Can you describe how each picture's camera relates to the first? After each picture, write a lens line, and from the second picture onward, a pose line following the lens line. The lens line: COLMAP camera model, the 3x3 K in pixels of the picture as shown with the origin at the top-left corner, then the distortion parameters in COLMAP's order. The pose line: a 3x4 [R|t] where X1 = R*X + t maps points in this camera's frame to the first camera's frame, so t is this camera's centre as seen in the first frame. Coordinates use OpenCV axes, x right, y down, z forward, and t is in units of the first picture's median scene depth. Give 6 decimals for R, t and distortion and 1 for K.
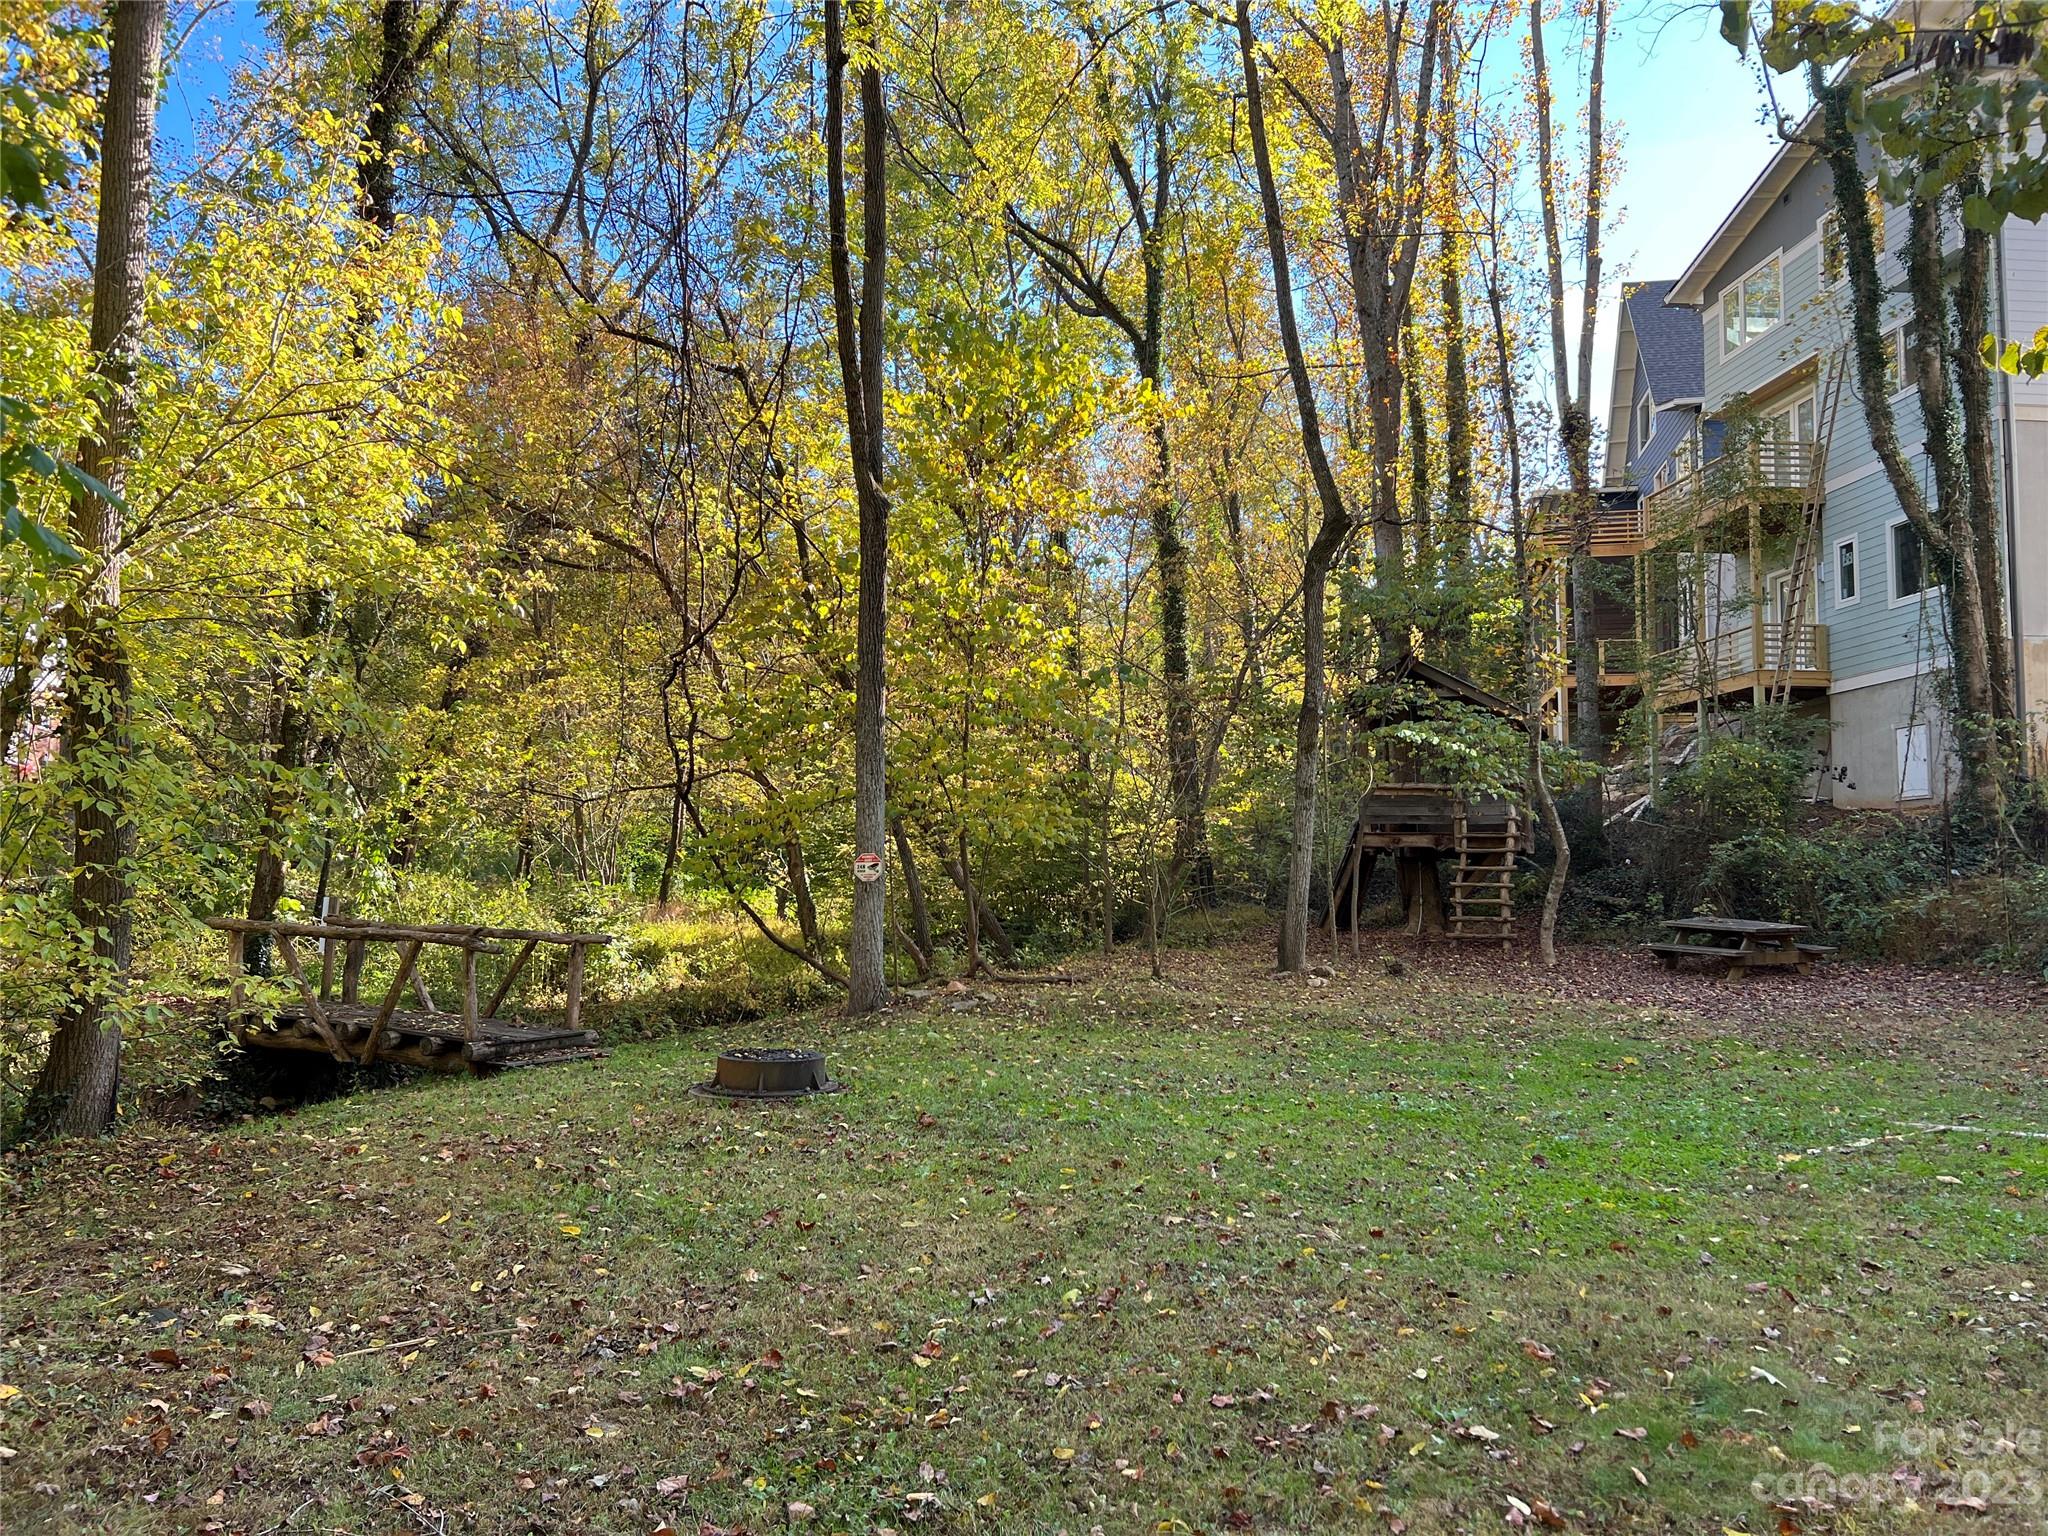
lens RADIAL K [[1540.5, 0, 1014.8], [0, 1540.5, 762.5], [0, 0, 1]] dist [0.094565, -0.162118]
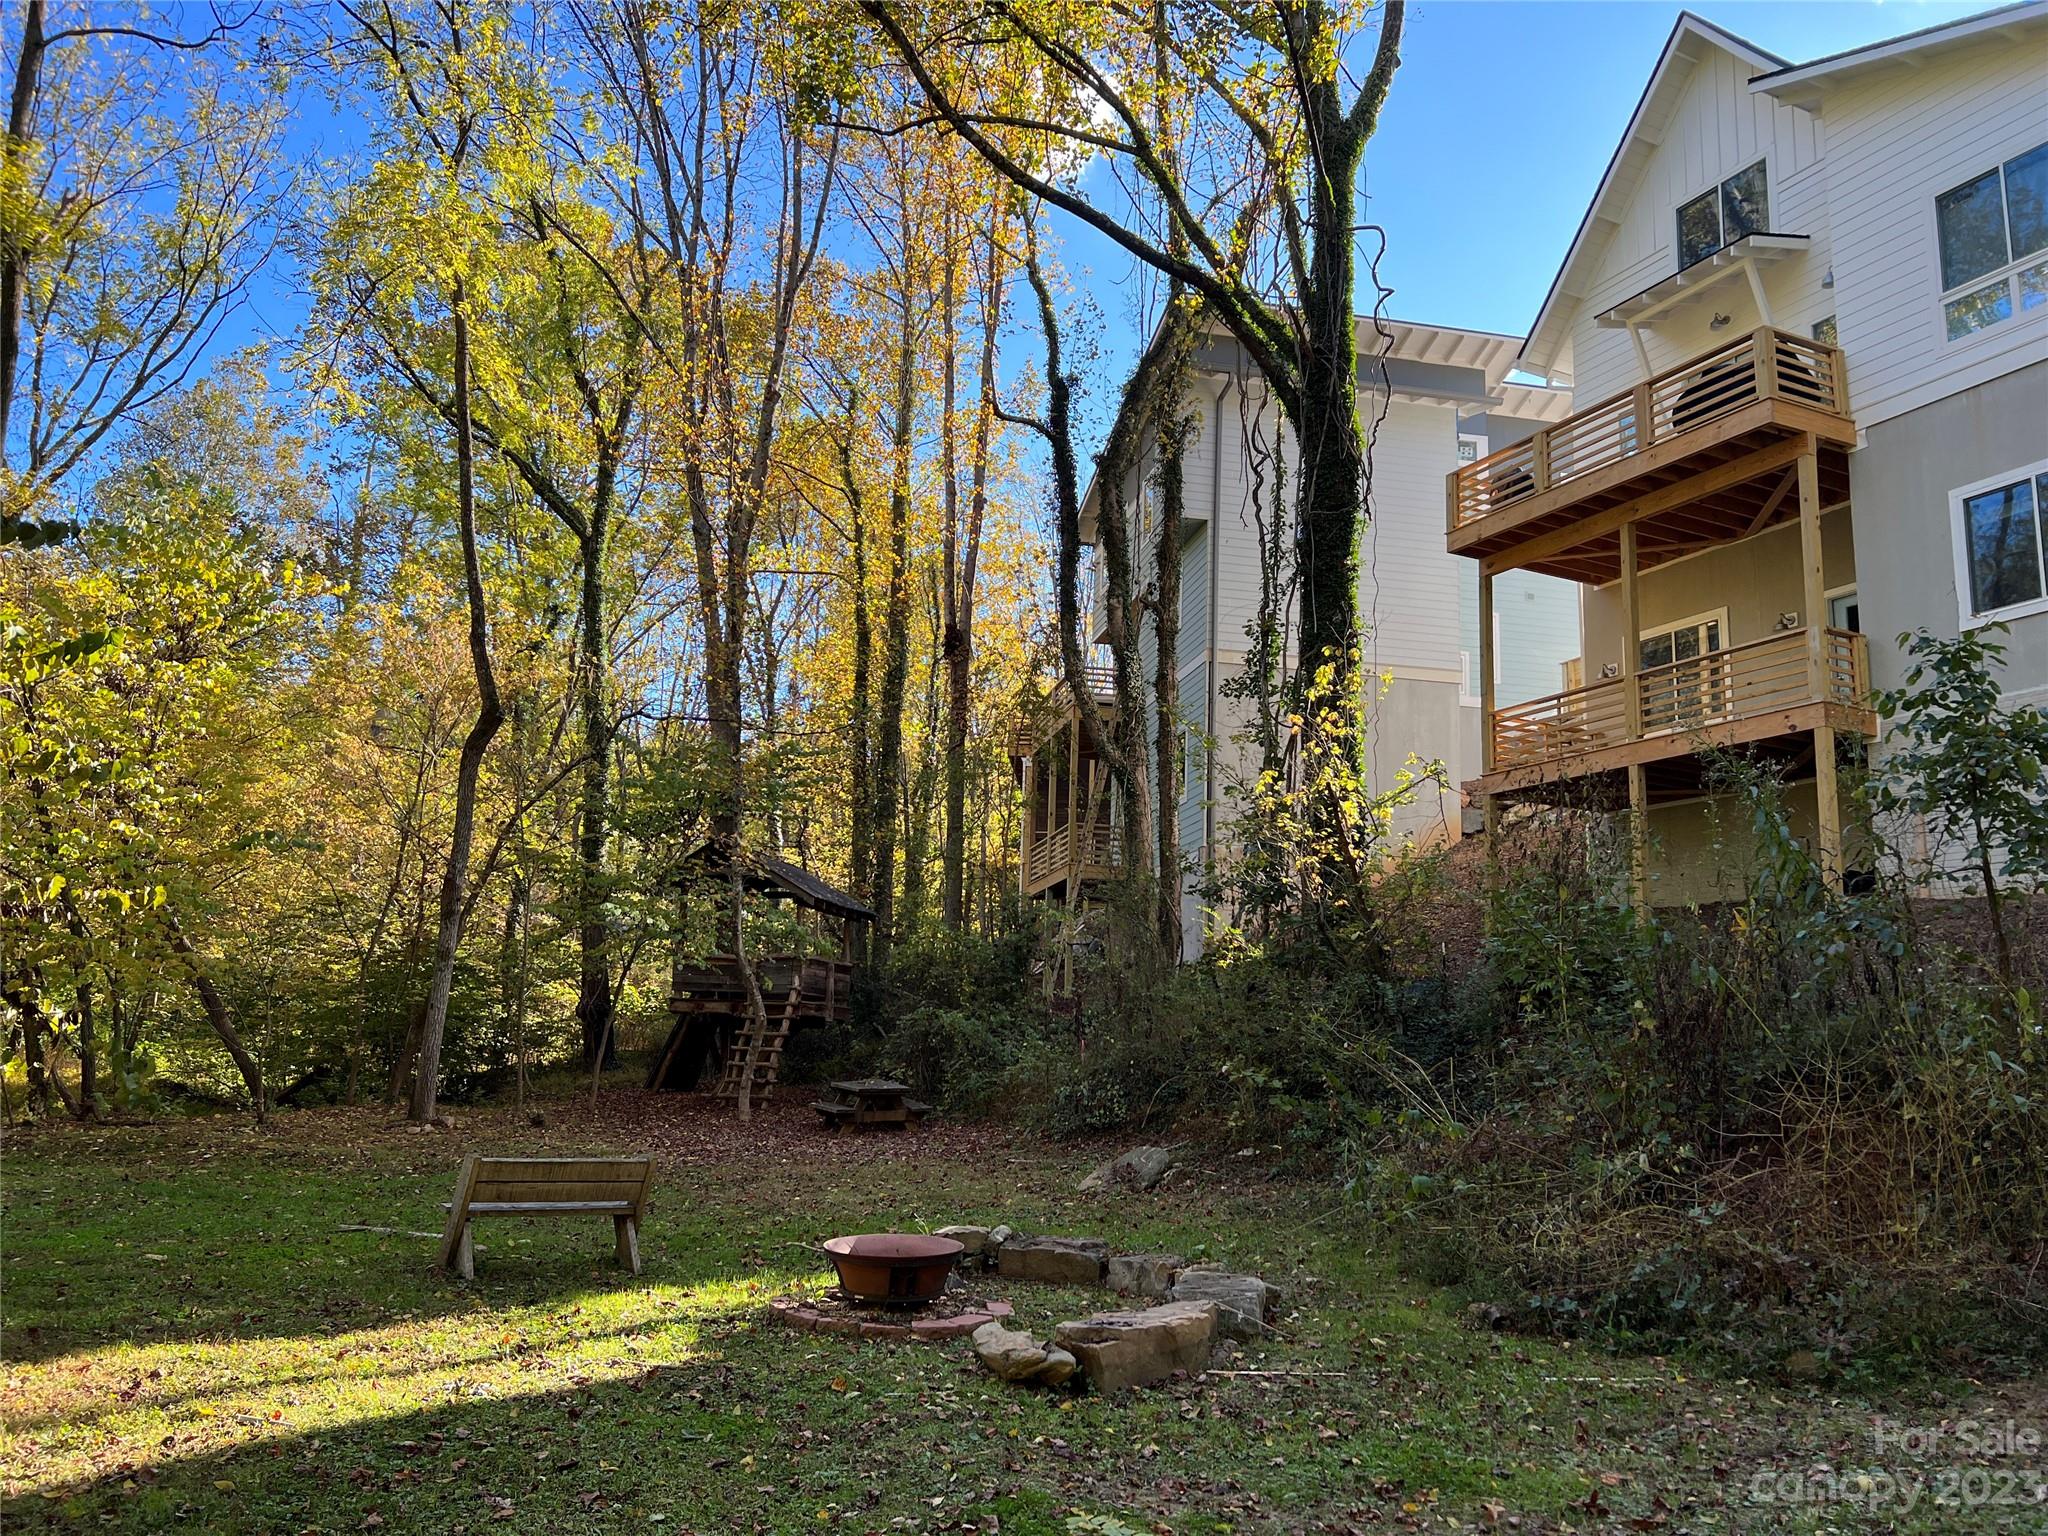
lens RADIAL K [[1540.5, 0, 1014.8], [0, 1540.5, 762.5], [0, 0, 1]] dist [0.094565, -0.162118]
pose [[0.987587, 0.053405, 0.147713, 0.385964], [-0.037055, 0.993095, -0.111304, -0.009390], [-0.152637, 0.104449, 0.982747, -0.160770]]
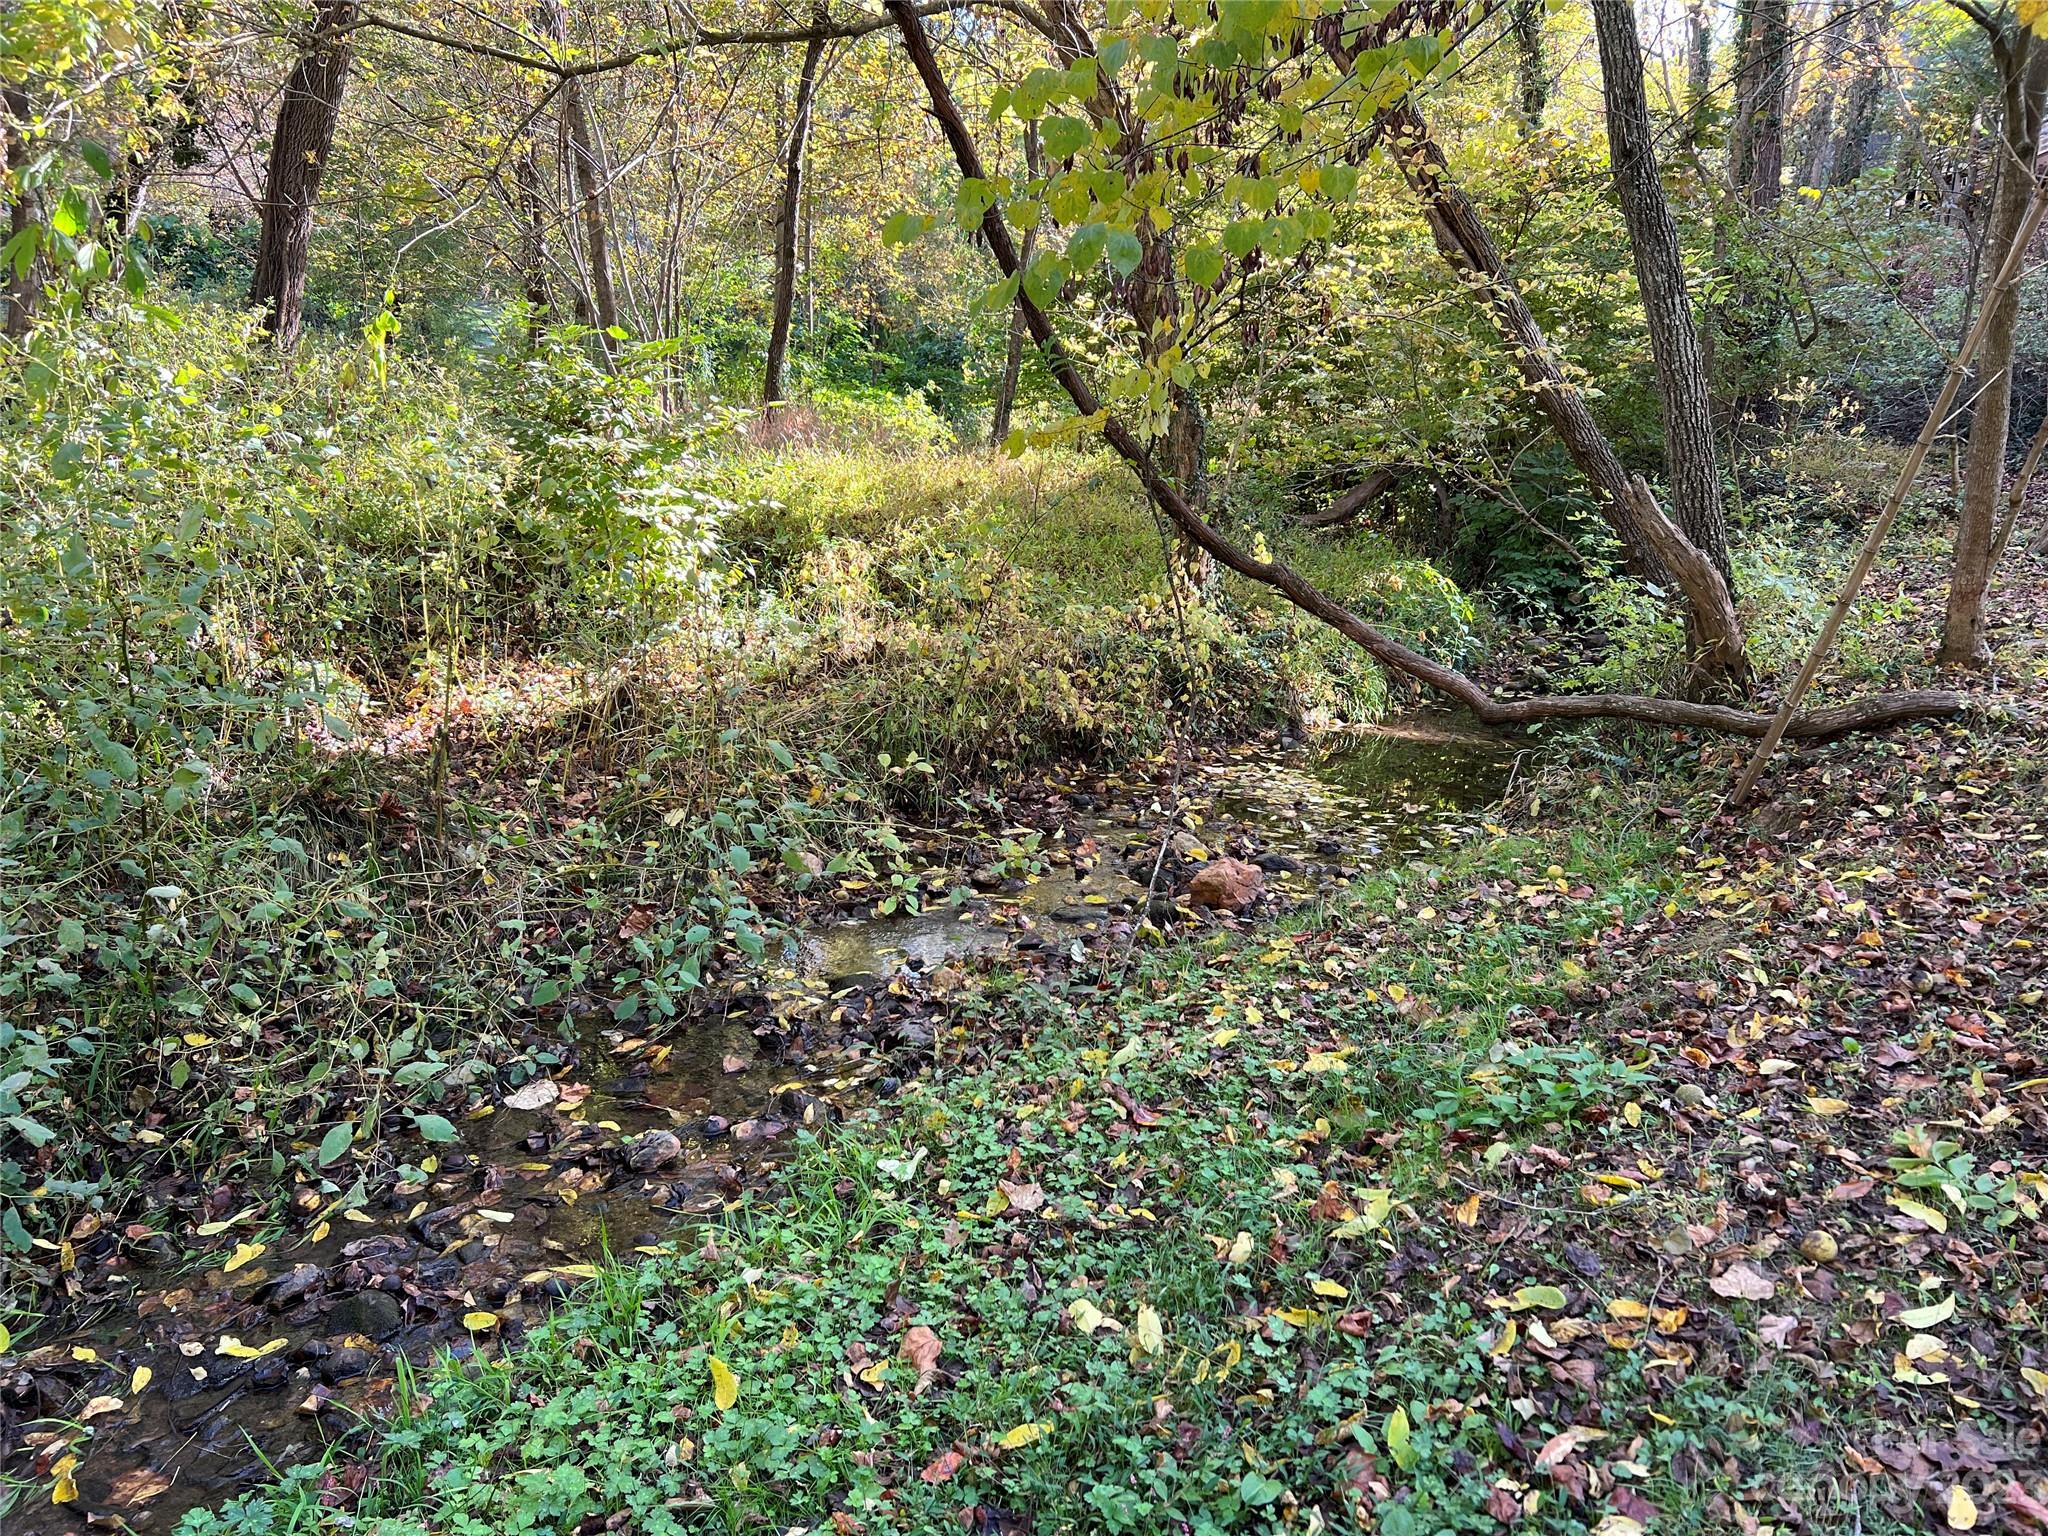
lens RADIAL K [[1540.5, 0, 1014.8], [0, 1540.5, 762.5], [0, 0, 1]] dist [0.094565, -0.162118]
pose [[0.998302, 0.042362, -0.039976, -0.165530], [-0.028362, 0.953007, 0.301617, 0.062506], [0.050874, -0.299971, 0.952591, 0.650644]]
